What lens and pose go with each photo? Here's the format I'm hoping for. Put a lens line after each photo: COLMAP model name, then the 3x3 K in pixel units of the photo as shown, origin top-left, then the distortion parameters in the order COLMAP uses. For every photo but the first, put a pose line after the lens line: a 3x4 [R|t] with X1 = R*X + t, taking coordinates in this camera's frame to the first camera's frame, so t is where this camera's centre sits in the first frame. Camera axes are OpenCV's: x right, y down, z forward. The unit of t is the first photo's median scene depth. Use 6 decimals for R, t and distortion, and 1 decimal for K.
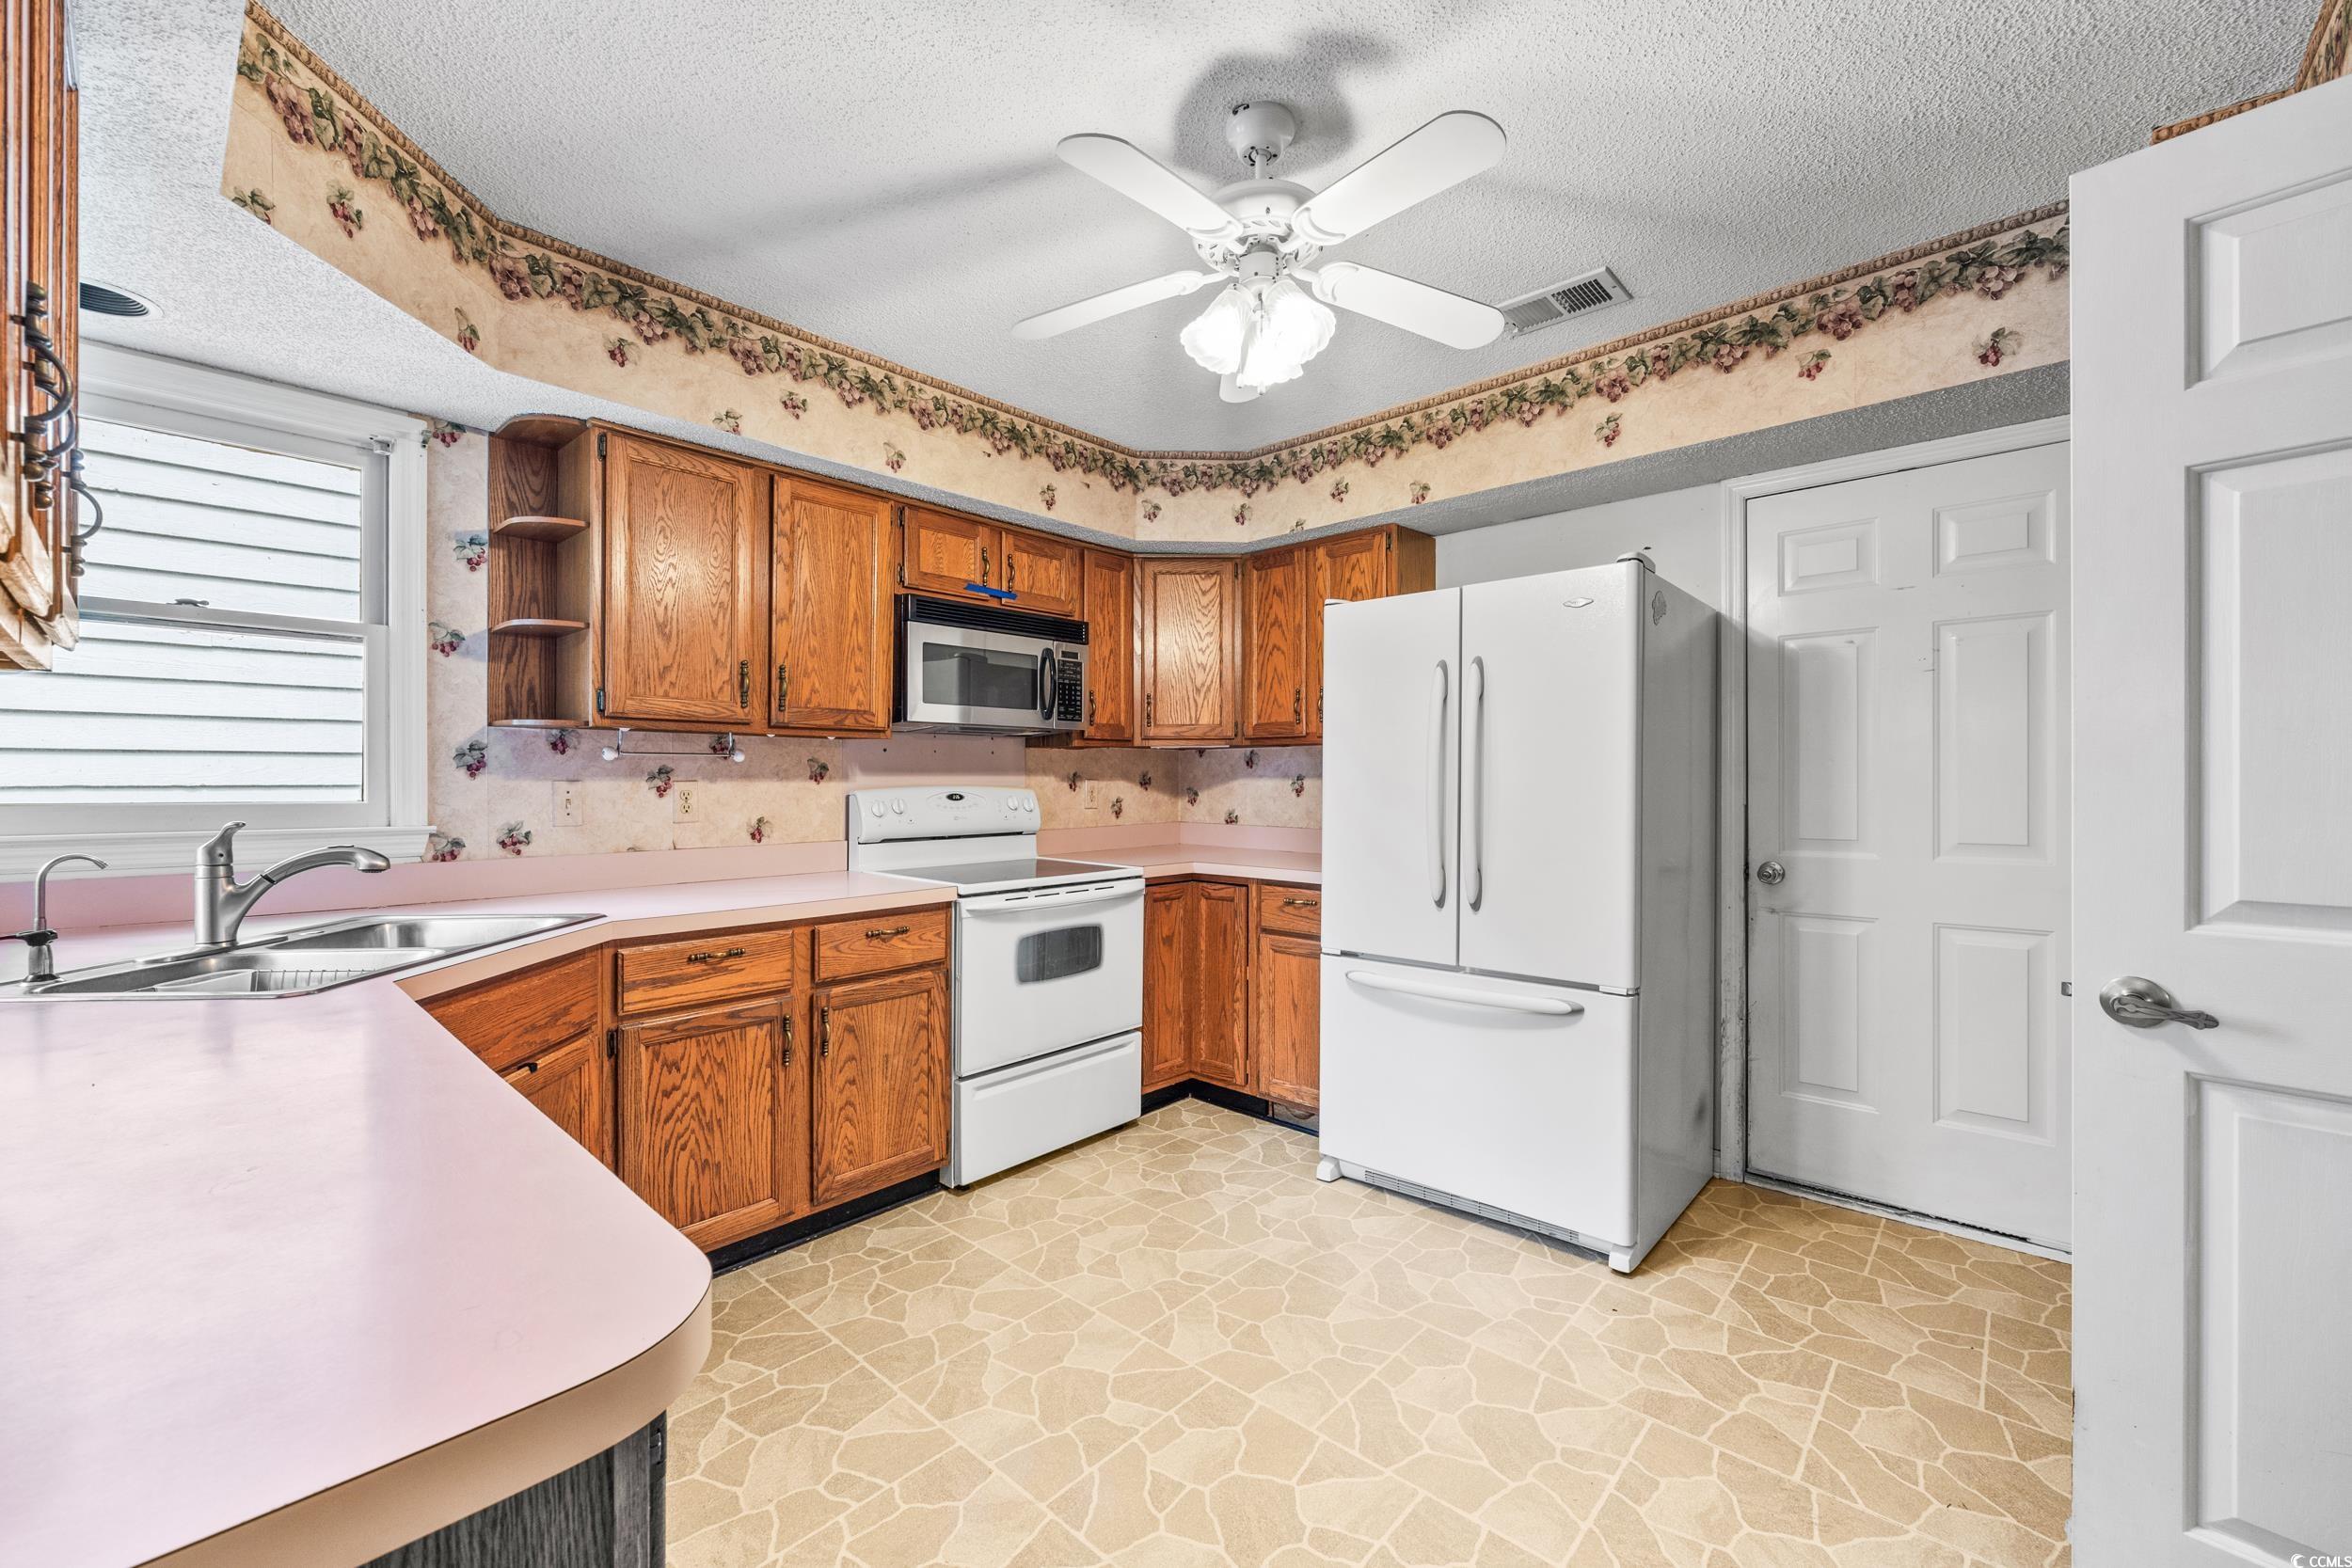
lens RADIAL K [[938.7, 0, 1170.5], [0, 938.7, 785.2], [0, 0, 1]] dist [-0.002092, -0.001318]
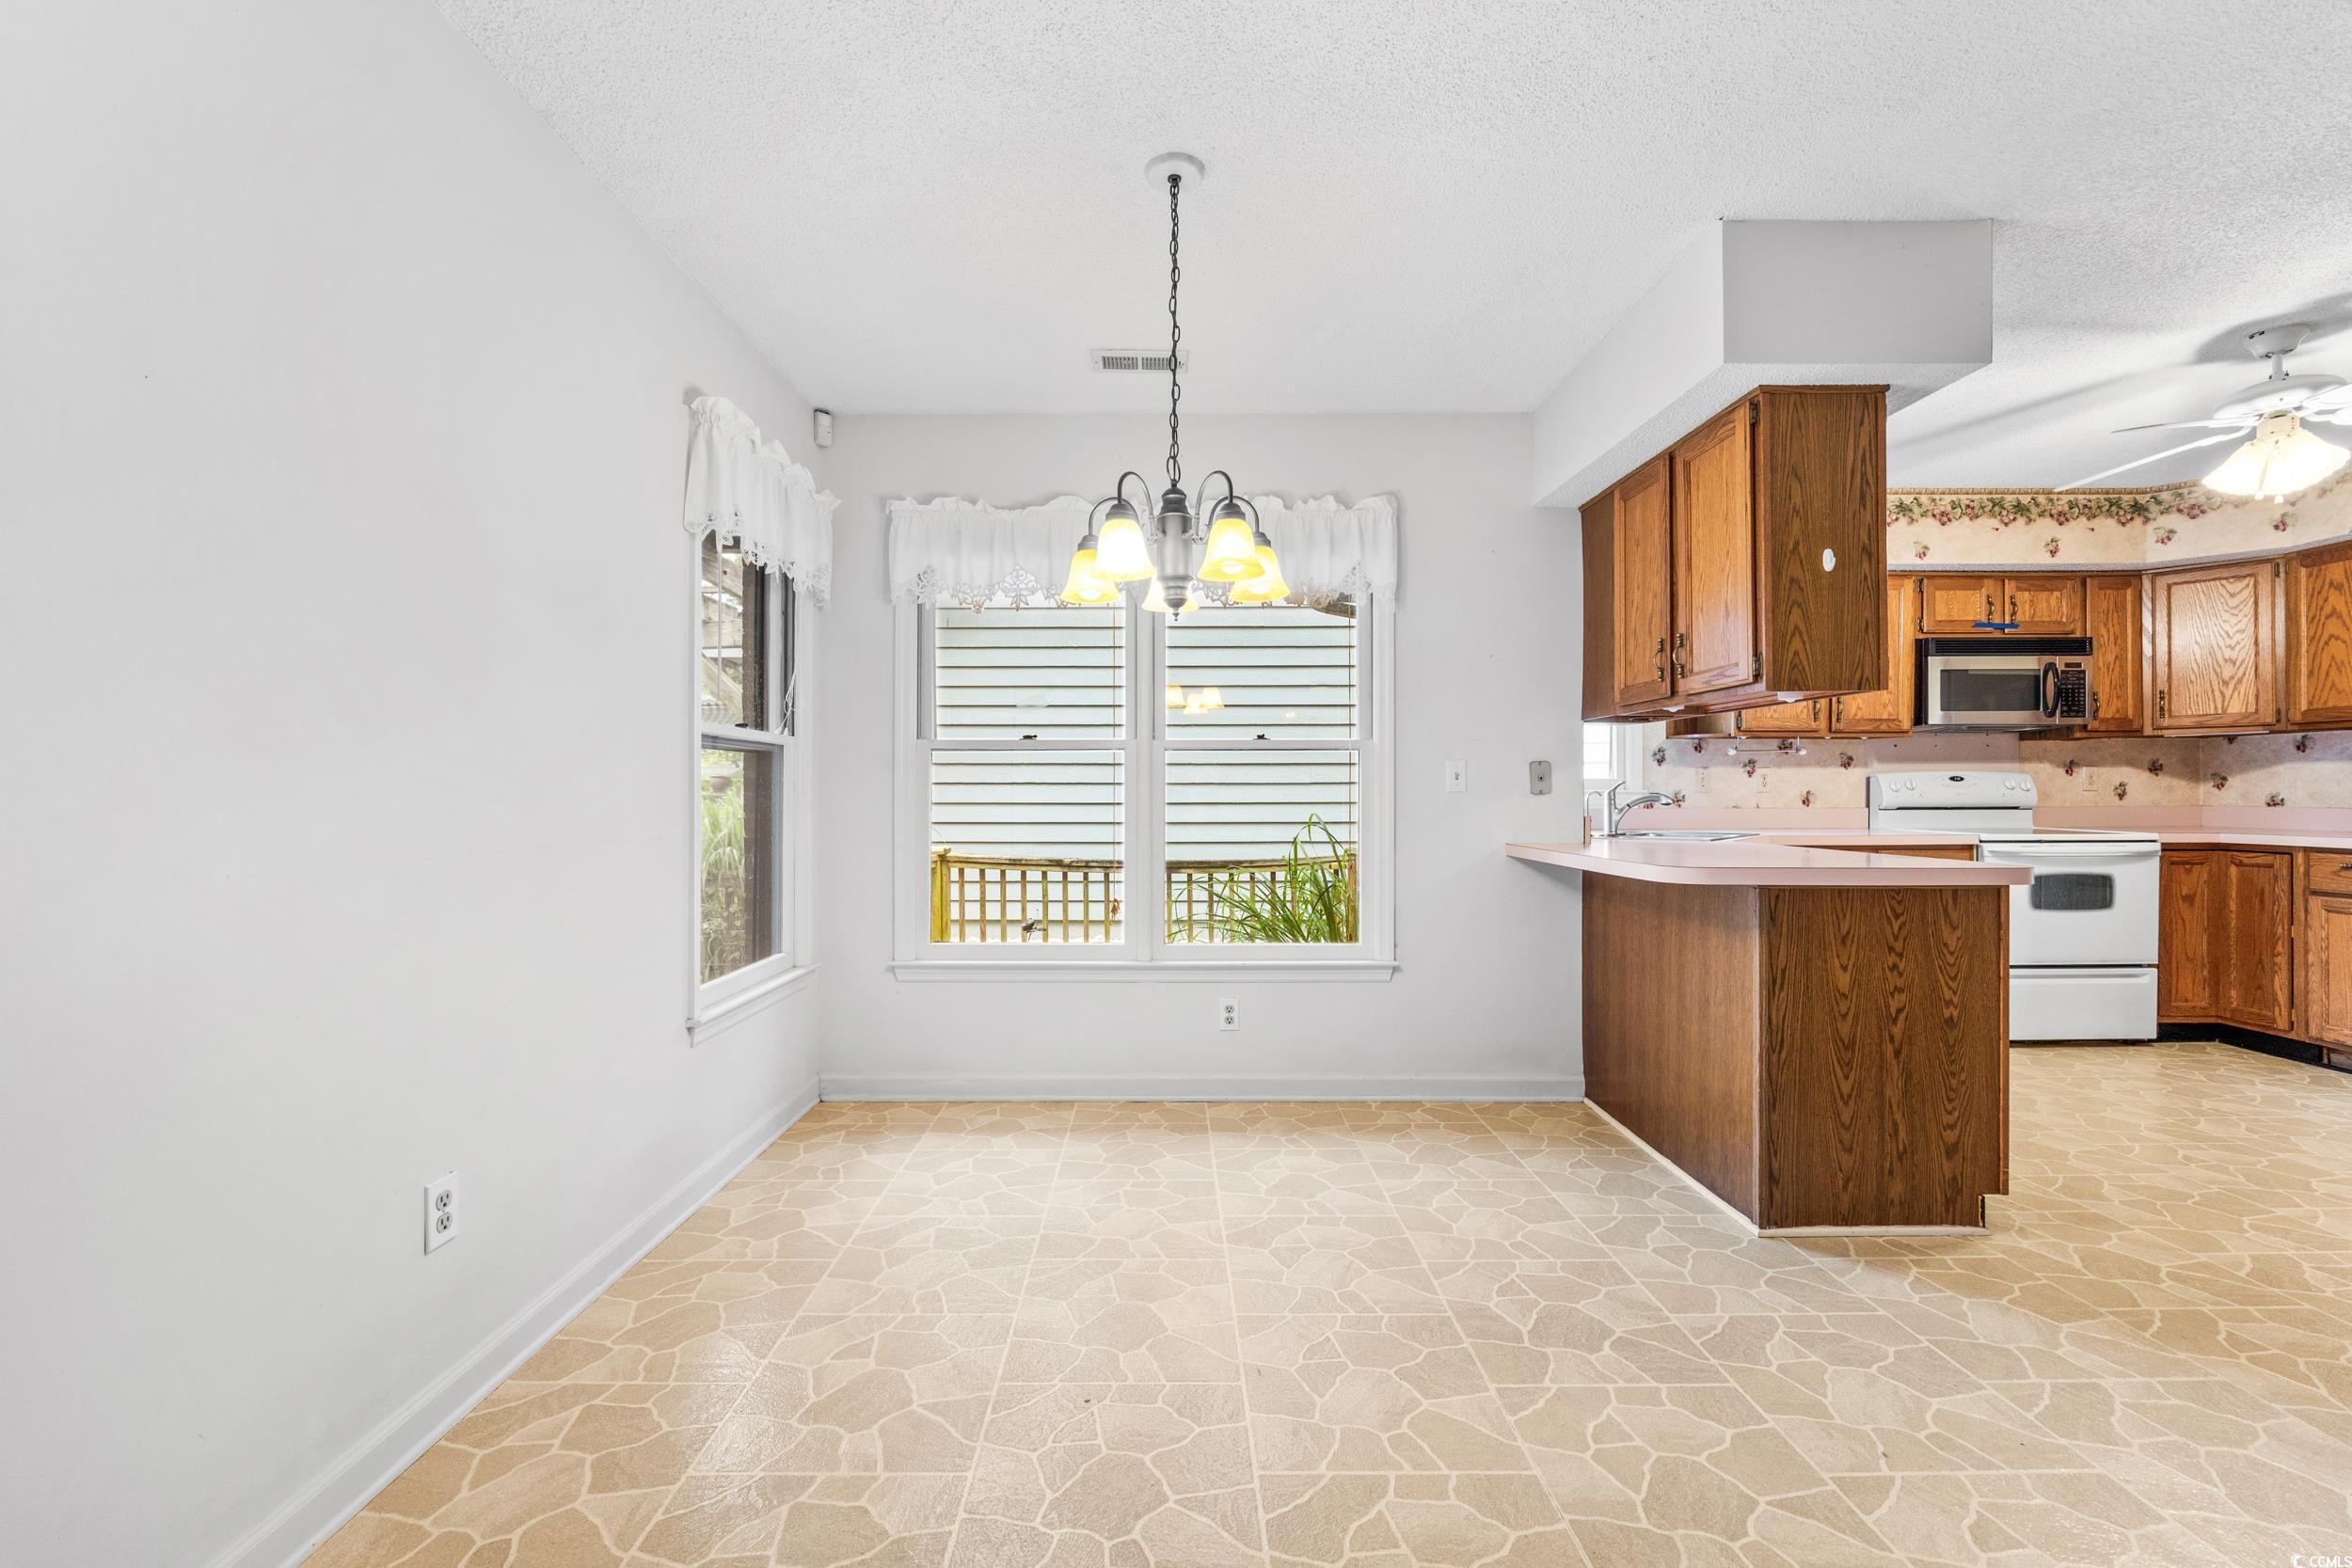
lens RADIAL K [[941.0, 0, 1174.3], [0, 941.0, 788.6], [0, 0, 1]] dist [-0.000905, -0.000250]
pose [[0.684220, -0.004955, -0.729259, -0.014223], [-0.001990, 0.999961, -0.008662, 0.044721], [0.729273, 0.007378, 0.684183, -0.820684]]
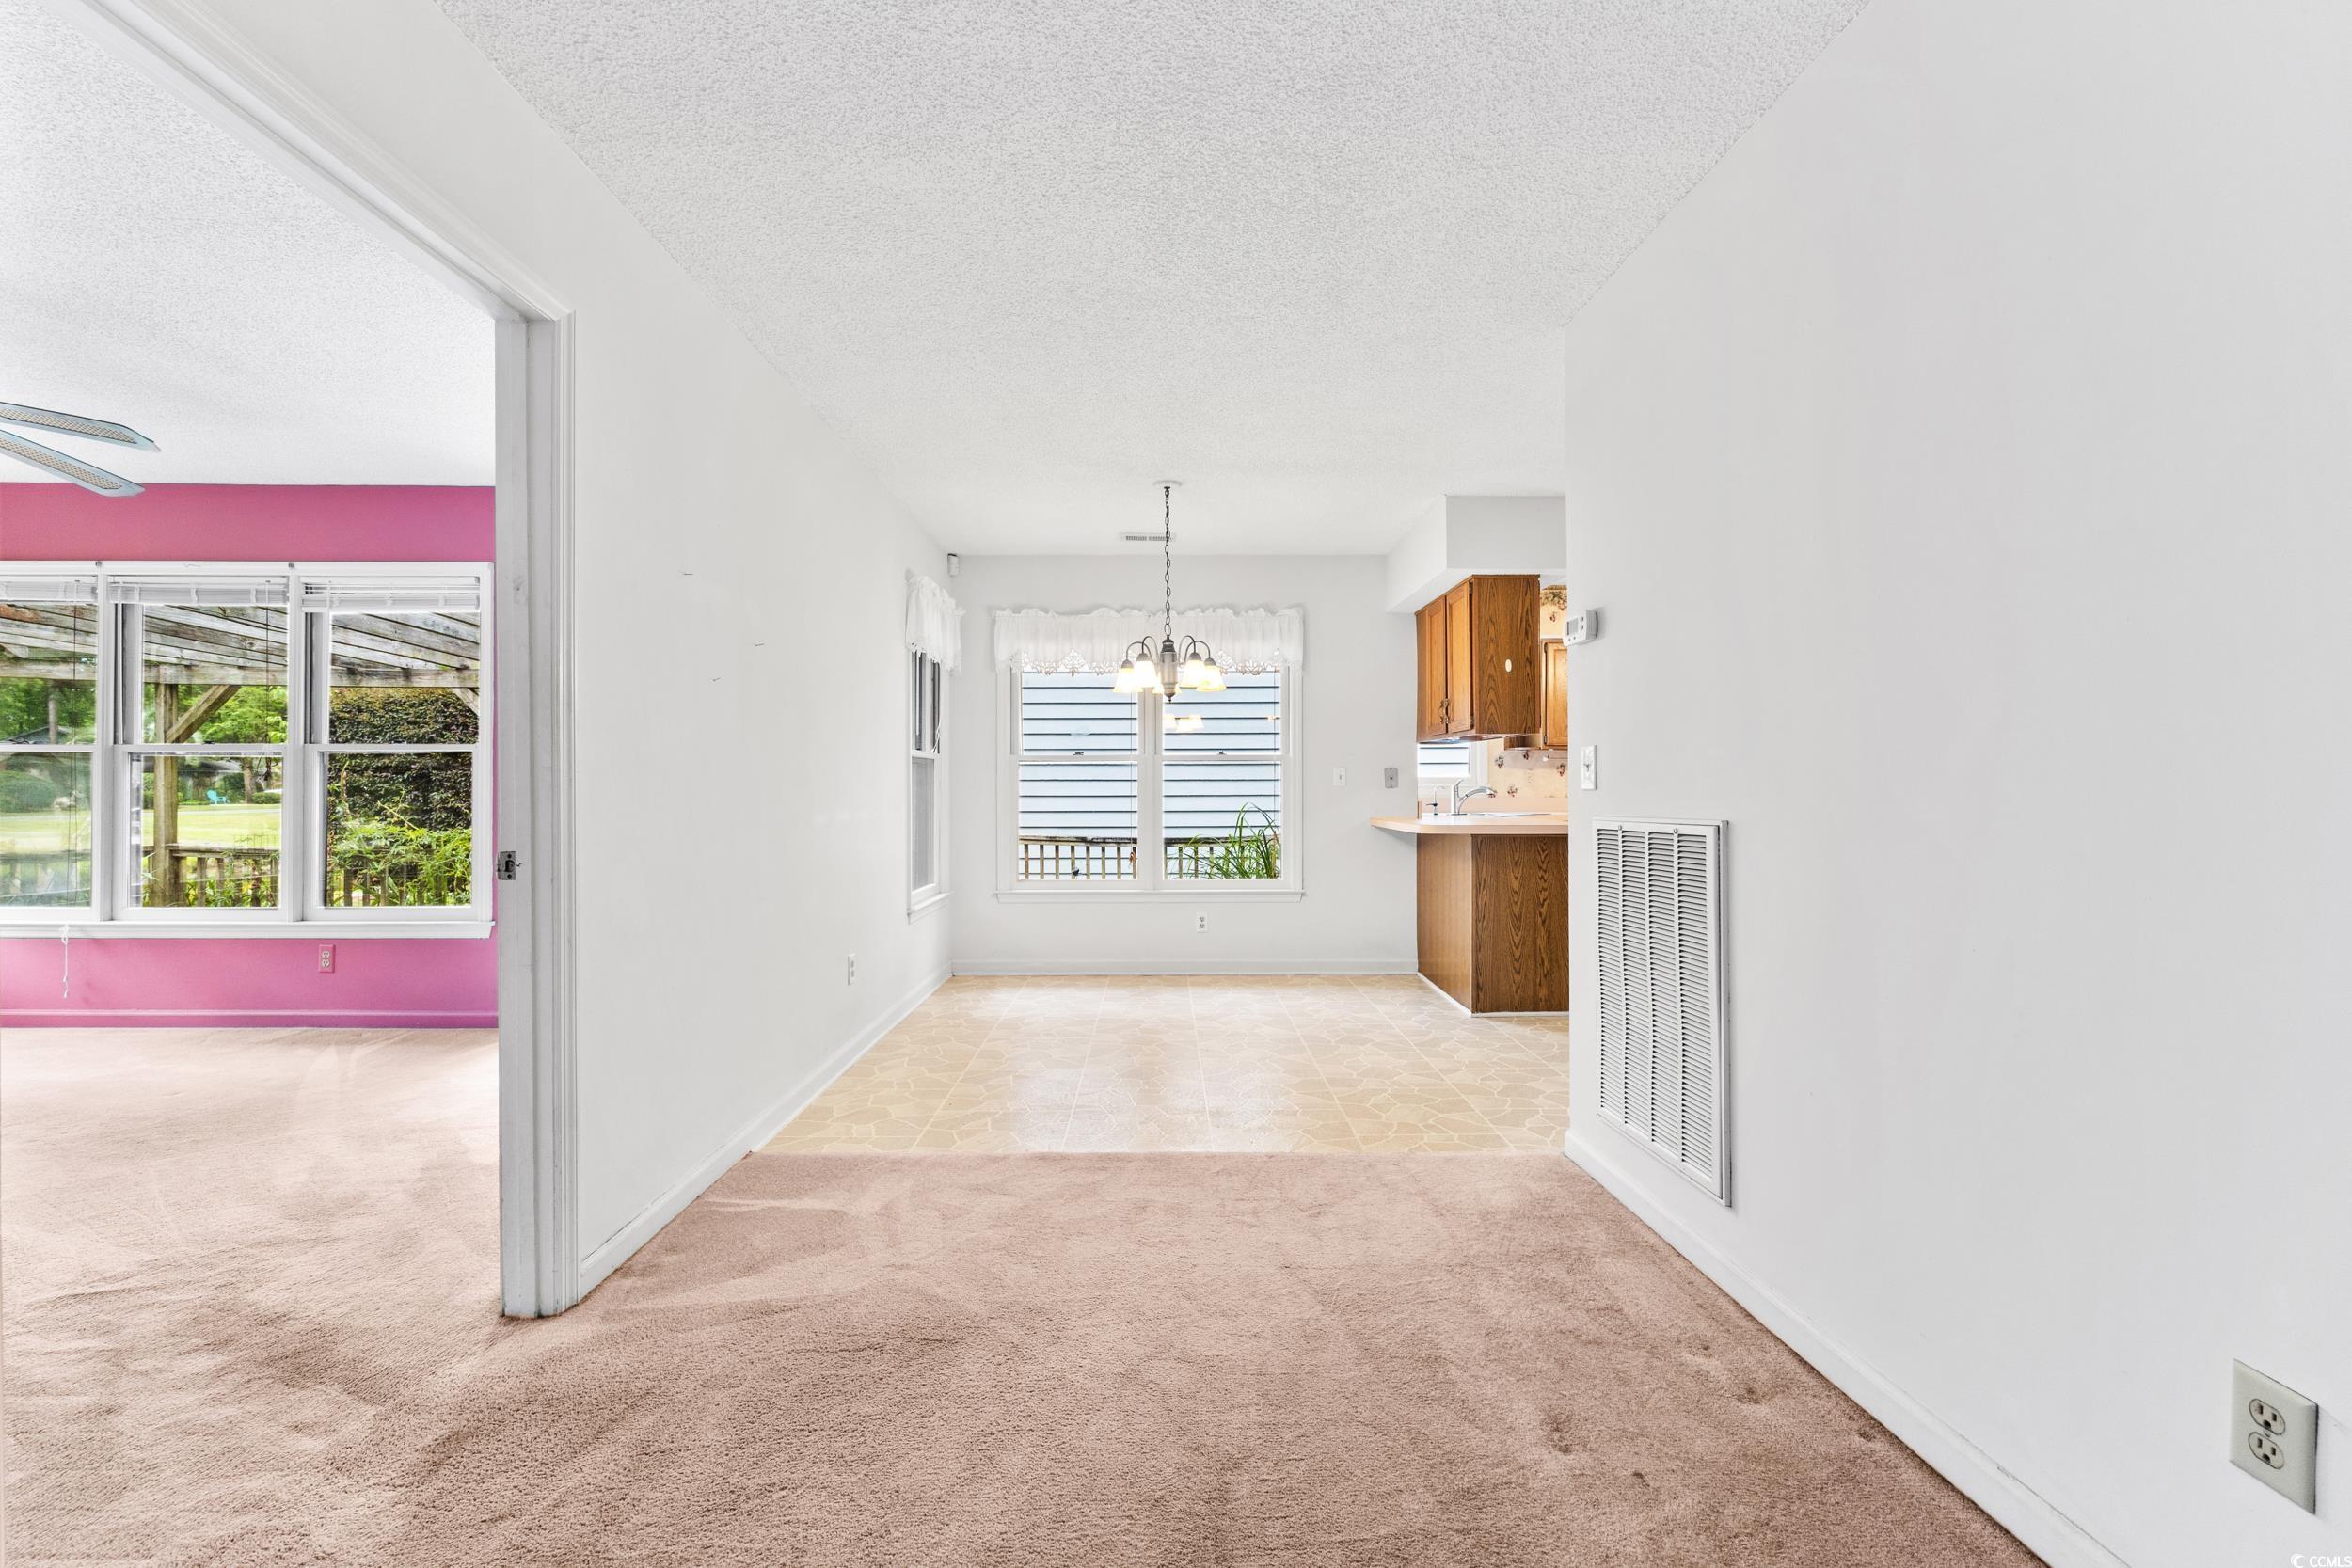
lens RADIAL K [[938.7, 0, 1170.5], [0, 938.7, 785.2], [0, 0, 1]] dist [-0.002092, -0.001318]
pose [[0.684595, -0.004809, -0.728908, 0.497707], [-0.000226, 0.999977, -0.006810, 0.048076], [0.728924, 0.004827, 0.684578, -1.296369]]
